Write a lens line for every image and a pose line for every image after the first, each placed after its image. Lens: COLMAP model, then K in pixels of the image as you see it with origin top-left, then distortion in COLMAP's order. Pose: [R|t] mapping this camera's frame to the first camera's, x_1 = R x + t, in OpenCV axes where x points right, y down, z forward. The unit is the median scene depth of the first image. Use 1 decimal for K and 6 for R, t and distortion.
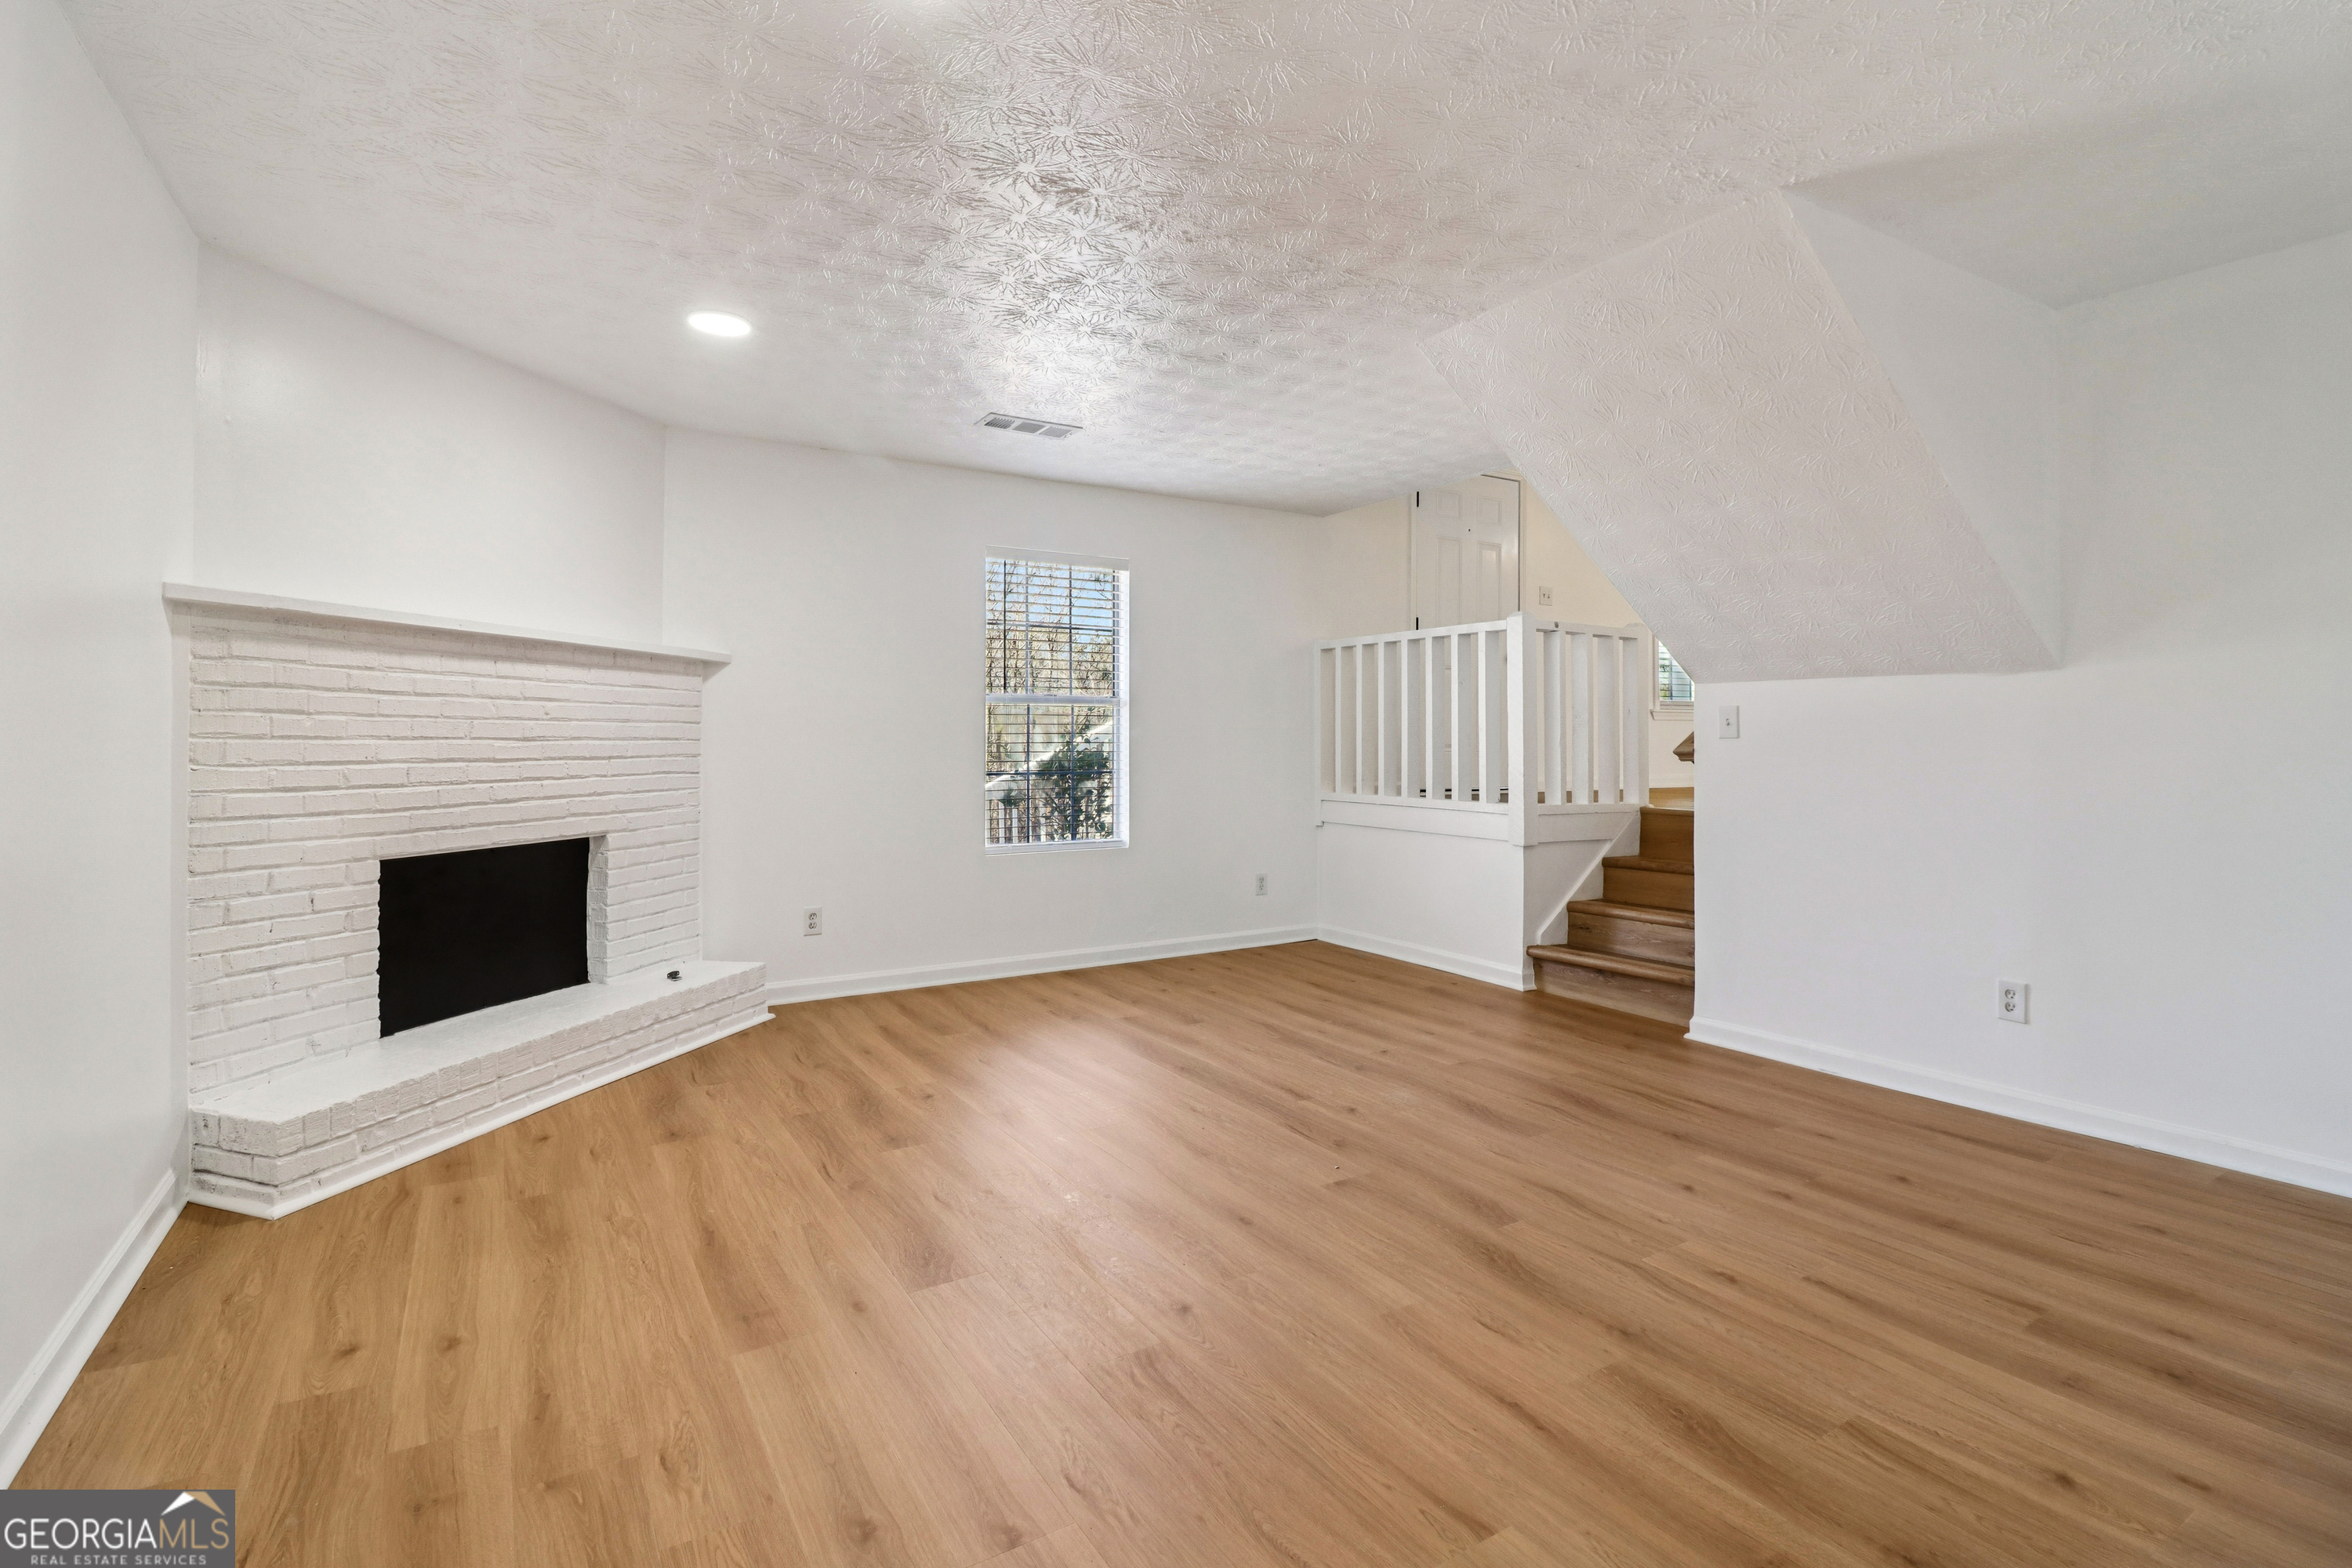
lens RADIAL K [[1109.0, 0, 1179.0], [0, 1109.0, 746.6], [0, 0, 1]] dist [0.004862, -0.014649]
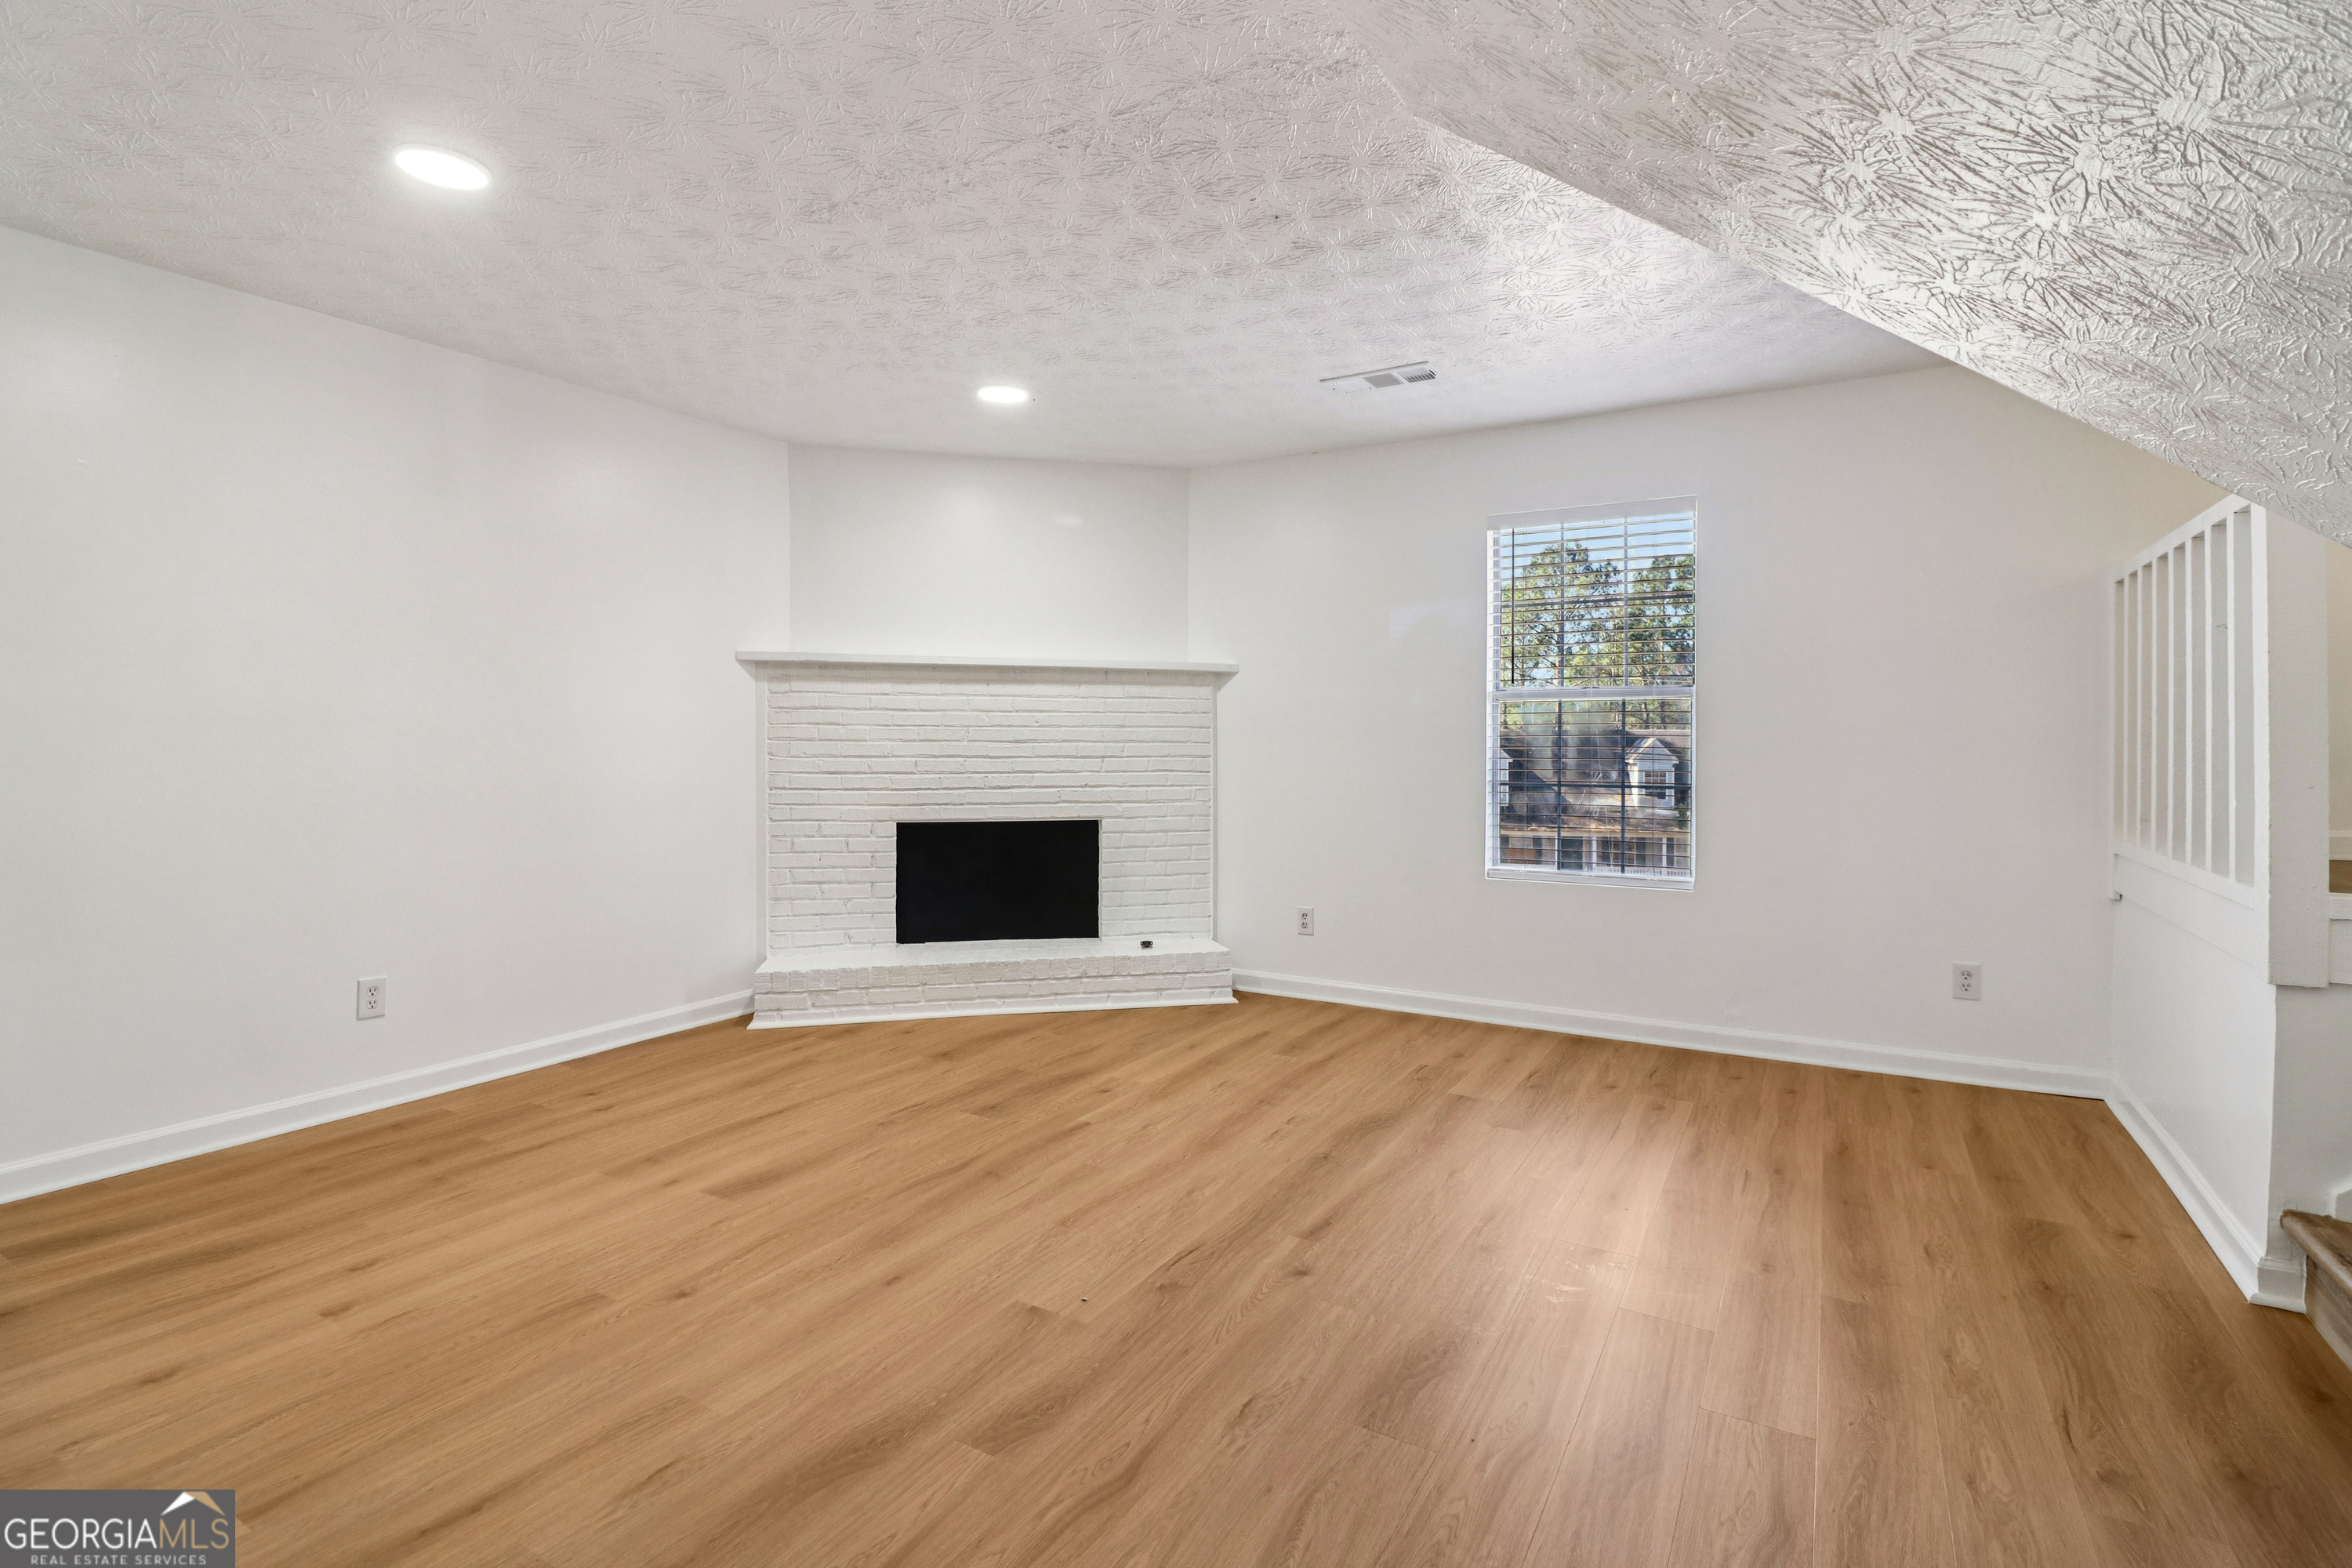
lens RADIAL K [[1109.0, 0, 1179.0], [0, 1109.0, 746.6], [0, 0, 1]] dist [0.004862, -0.014649]
pose [[0.468240, 0.004220, -0.883591, 0.740786], [-0.007831, 0.999969, 0.000626, -0.003251], [0.883567, 0.006626, 0.468258, 0.607418]]
